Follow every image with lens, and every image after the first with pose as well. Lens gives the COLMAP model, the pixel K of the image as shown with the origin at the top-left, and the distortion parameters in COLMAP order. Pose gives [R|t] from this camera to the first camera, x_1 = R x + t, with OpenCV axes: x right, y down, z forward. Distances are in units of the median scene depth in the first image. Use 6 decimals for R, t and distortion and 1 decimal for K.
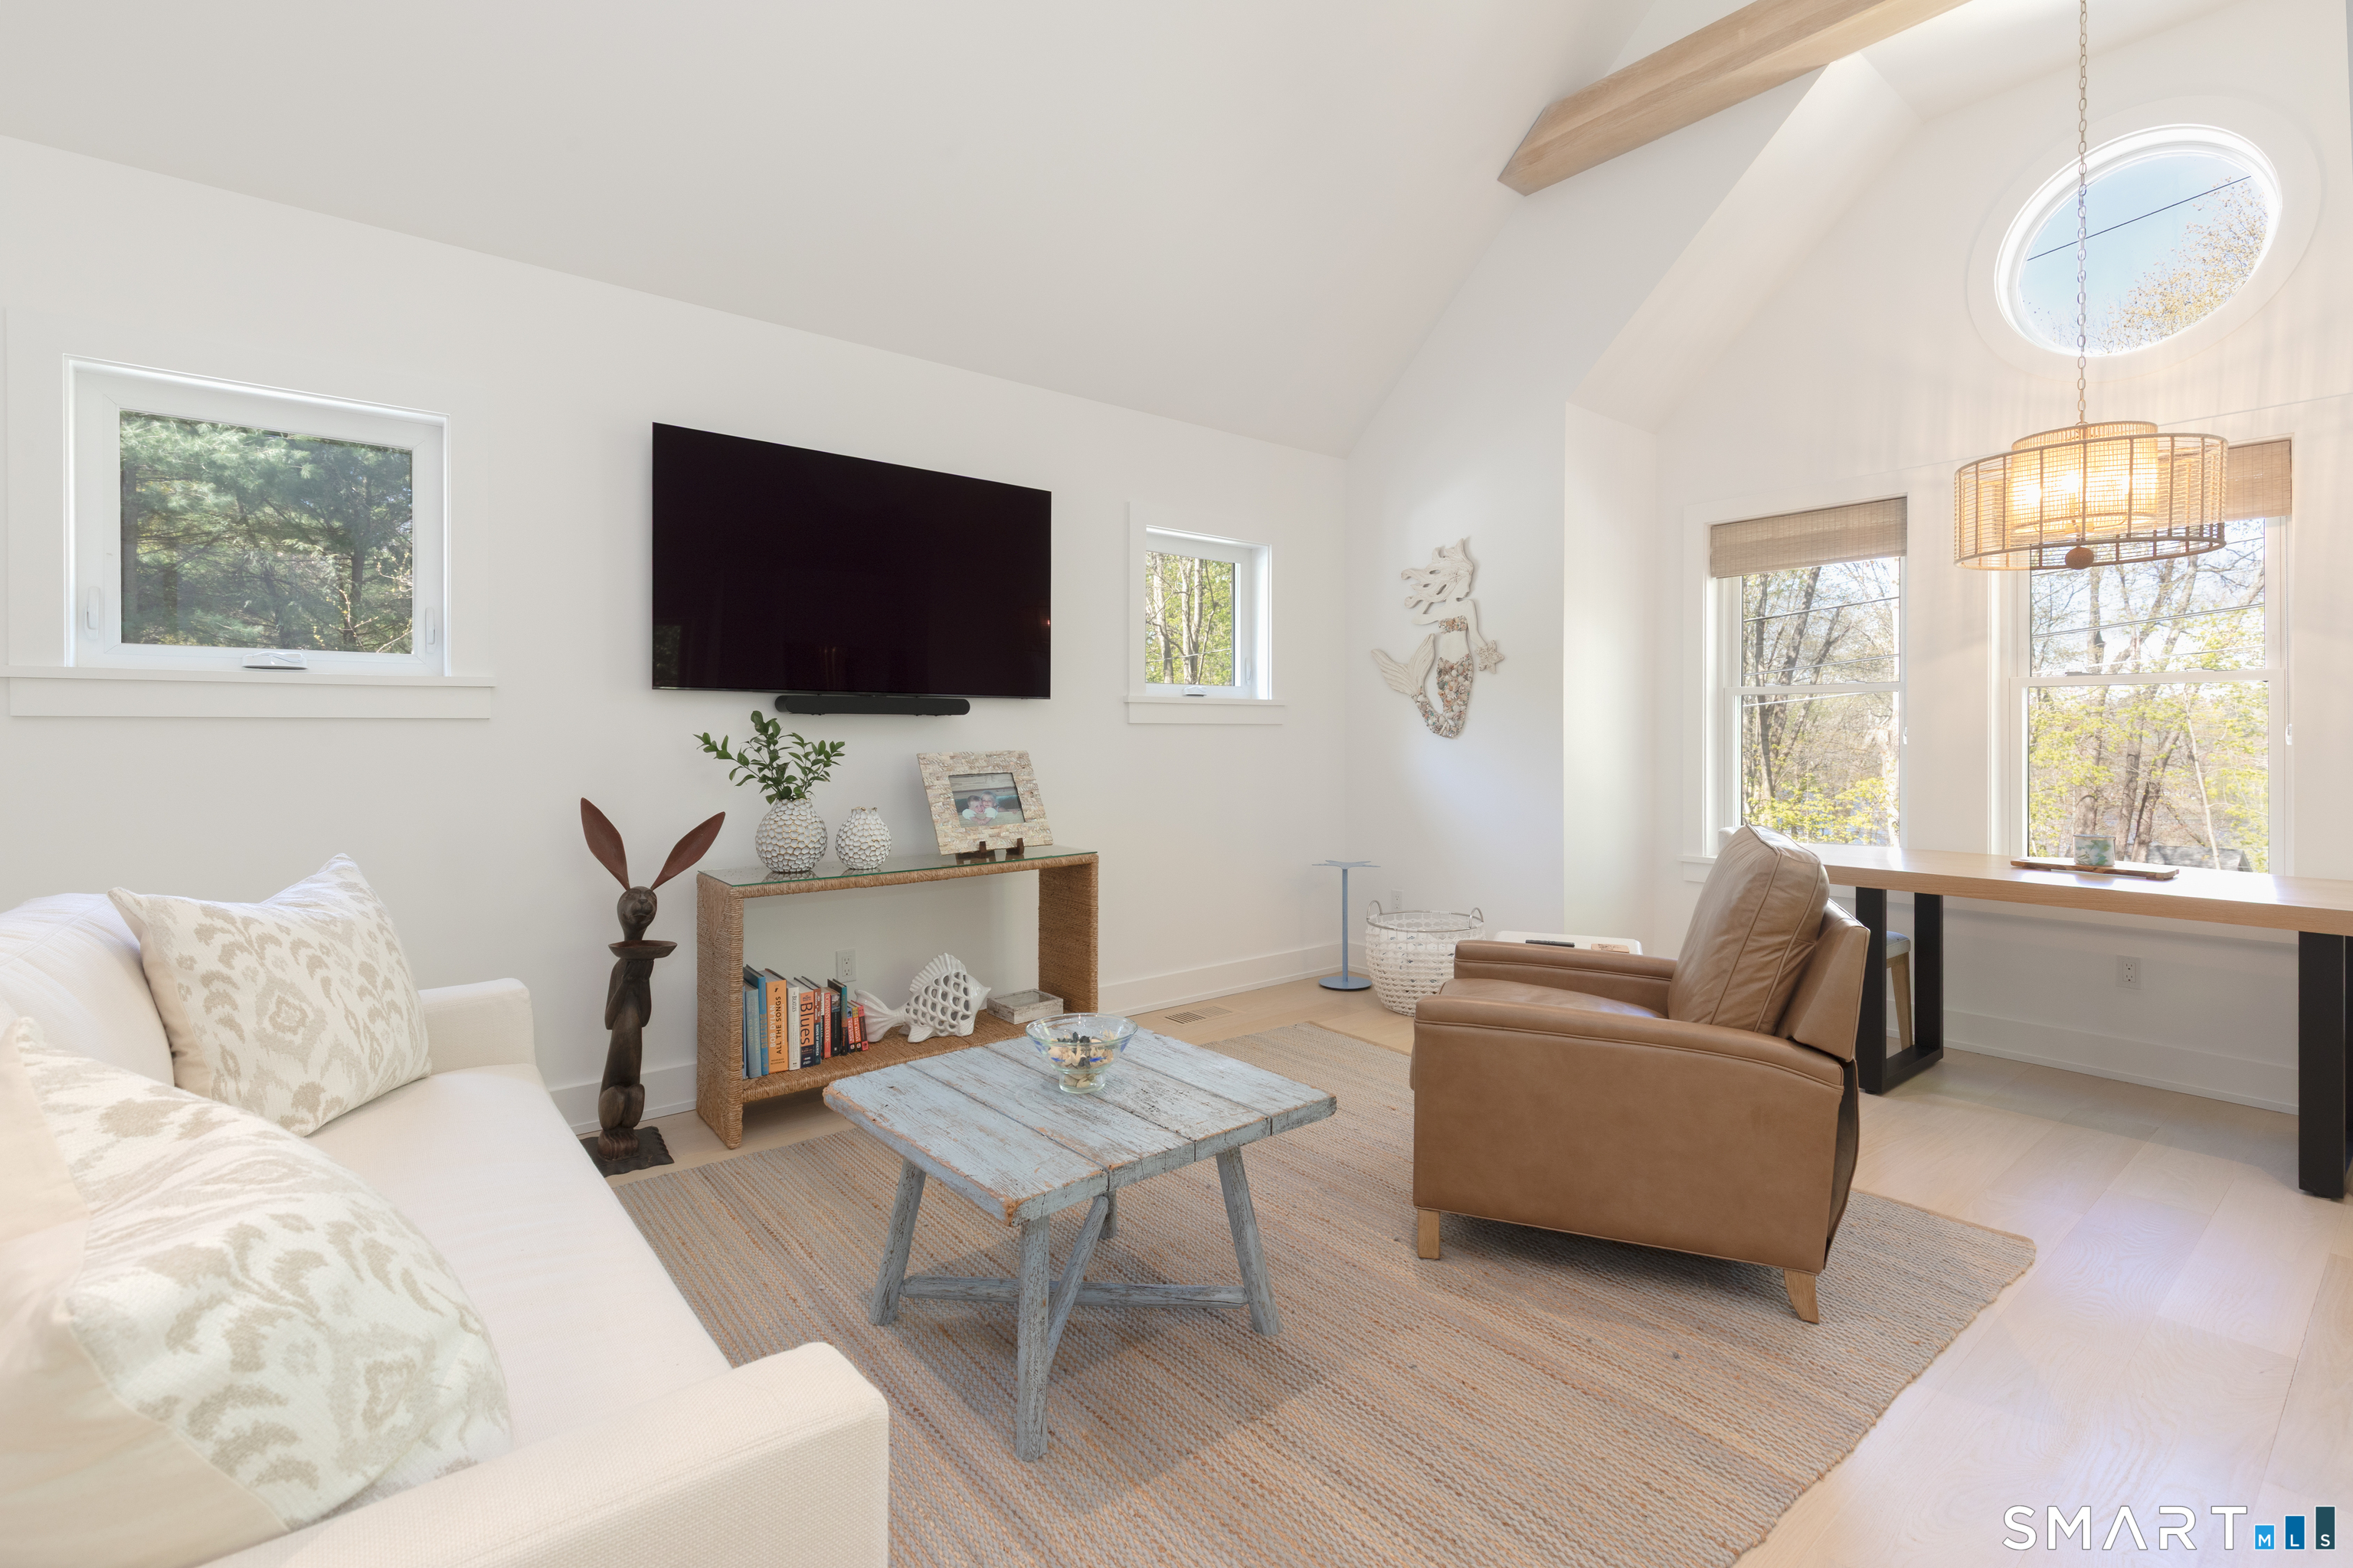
lens RADIAL K [[1075.9, 0, 1199.1], [0, 1075.9, 735.1], [0, 0, 1]] dist [0.009514, -0.000106]
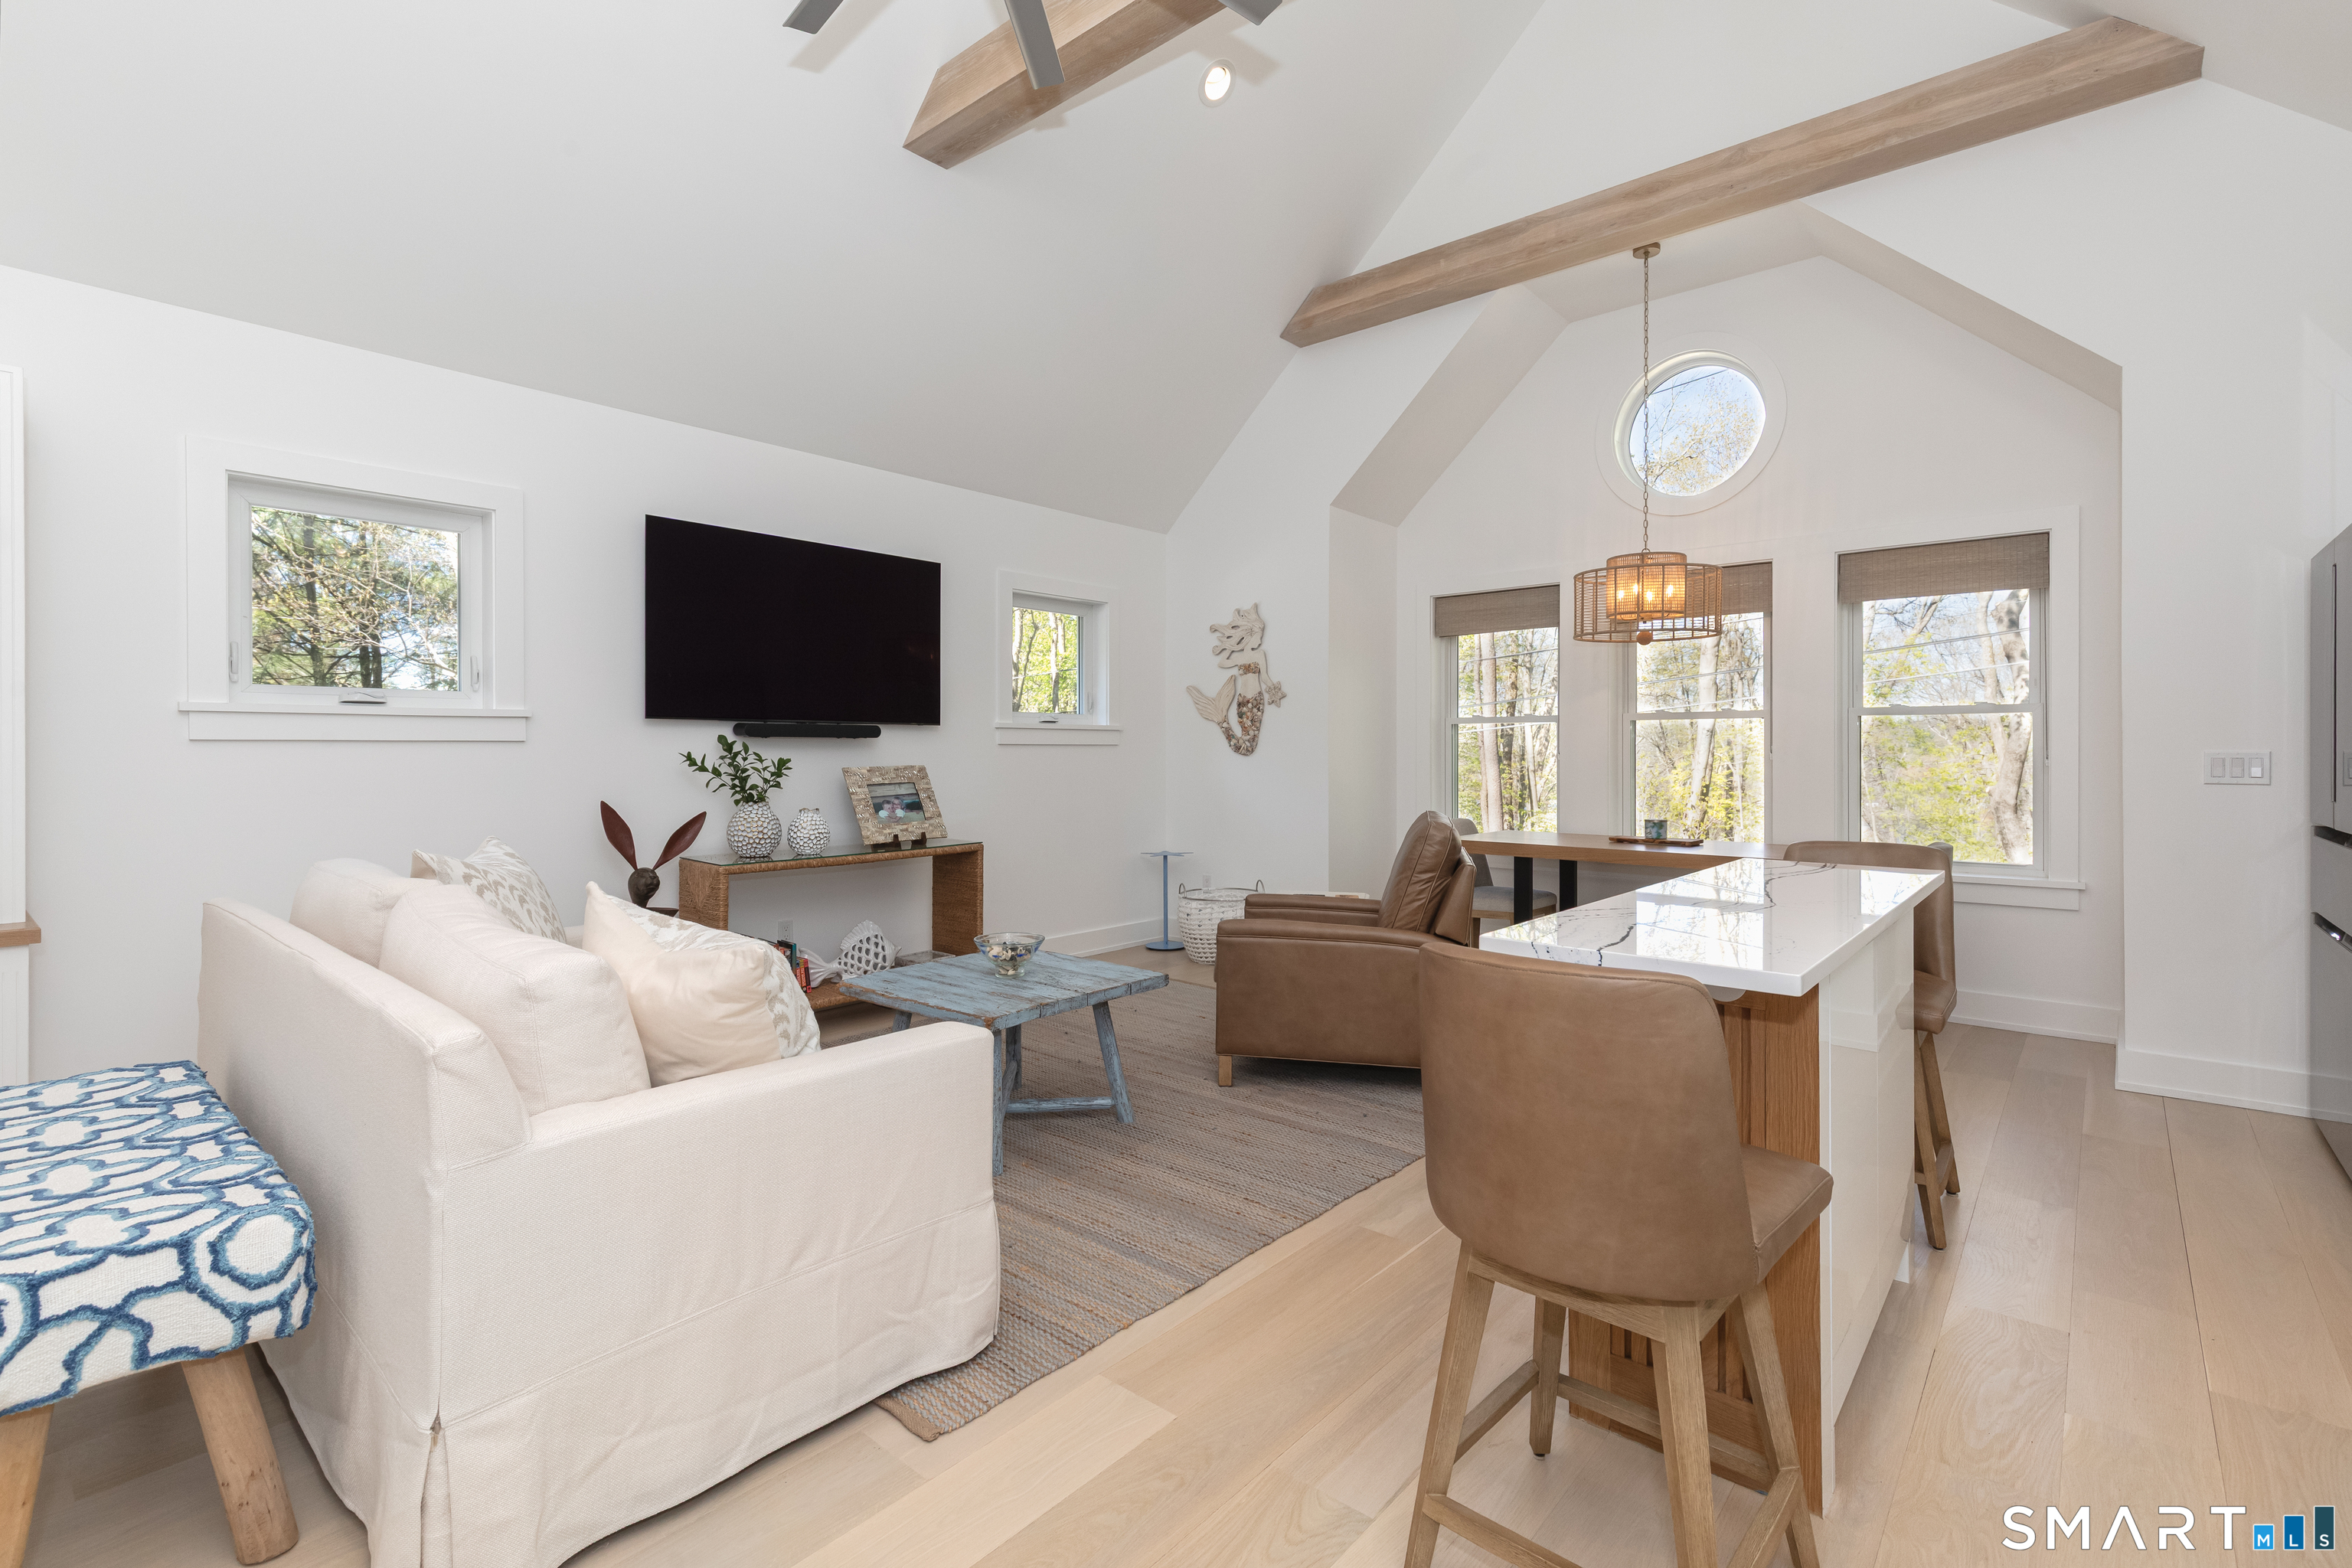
lens RADIAL K [[1071.8, 0, 1191.9], [0, 1071.8, 761.5], [0, 0, 1]] dist [0.009816, -0.000707]
pose [[0.986143, -0.001894, 0.165886, -0.062251], [0.000629, 0.999970, 0.007679, -0.000131], [-0.165896, -0.007468, 0.986115, -0.353283]]
